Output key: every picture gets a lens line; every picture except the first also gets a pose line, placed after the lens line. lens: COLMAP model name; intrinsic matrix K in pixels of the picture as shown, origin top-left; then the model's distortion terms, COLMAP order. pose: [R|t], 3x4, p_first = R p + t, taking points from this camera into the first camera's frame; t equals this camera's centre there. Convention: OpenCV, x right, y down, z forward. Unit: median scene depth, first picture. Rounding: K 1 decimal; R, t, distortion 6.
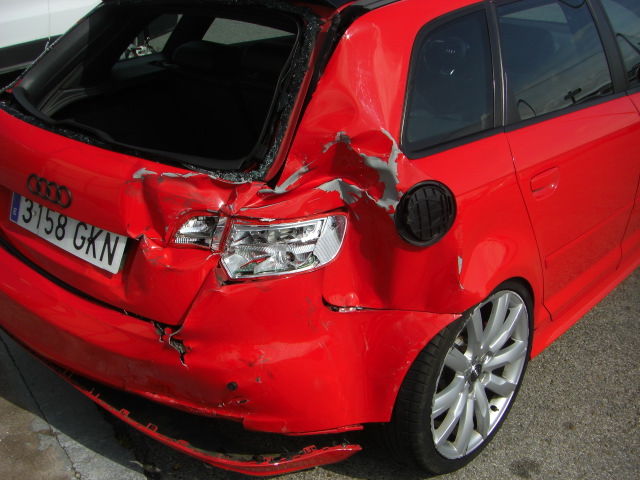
lens RADIAL K [[725.0, 0, 301.9], [0, 725.0, 265.3], [0, 0, 1]] dist [-0.140820, 0.000000]
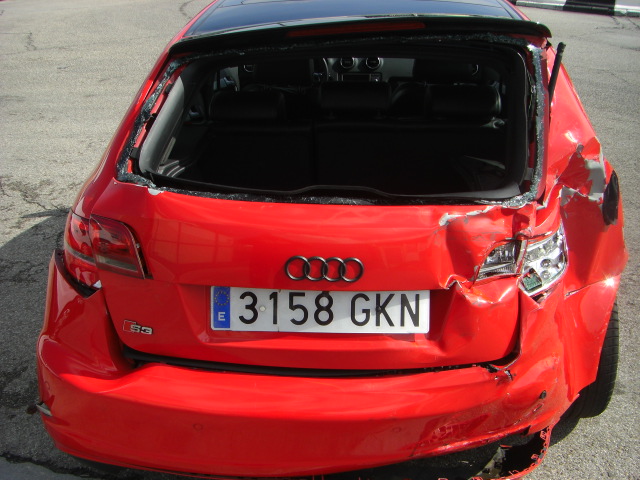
lens RADIAL K [[725.0, 0, 323.5], [0, 725.0, 267.7], [0, 0, 1]] dist [-0.140820, 0.000000]
pose [[0.767675, -0.267358, 0.582404, -0.866692], [0.291751, 0.954978, 0.053831, -0.154978], [-0.570576, 0.128593, 0.811115, 0.298720]]
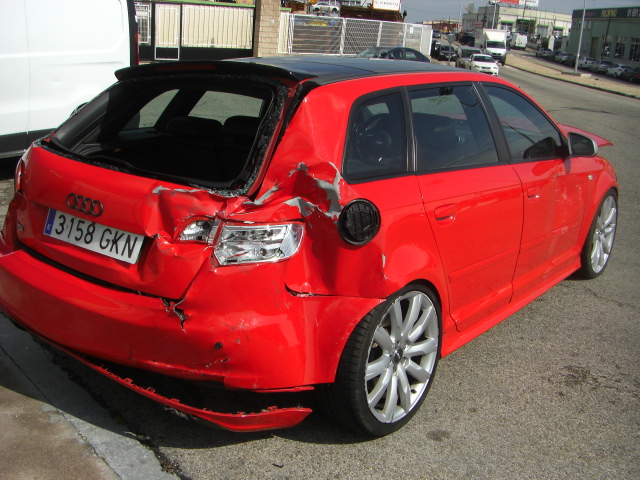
lens RADIAL K [[725.0, 0, 297.1], [0, 725.0, 262.0], [0, 0, 1]] dist [-0.140820, 0.000000]
pose [[0.996330, 0.022389, 0.082611, -0.062677], [-0.007593, 0.984498, -0.175233, 0.239230], [-0.085253, 0.173962, 0.981055, -0.353839]]
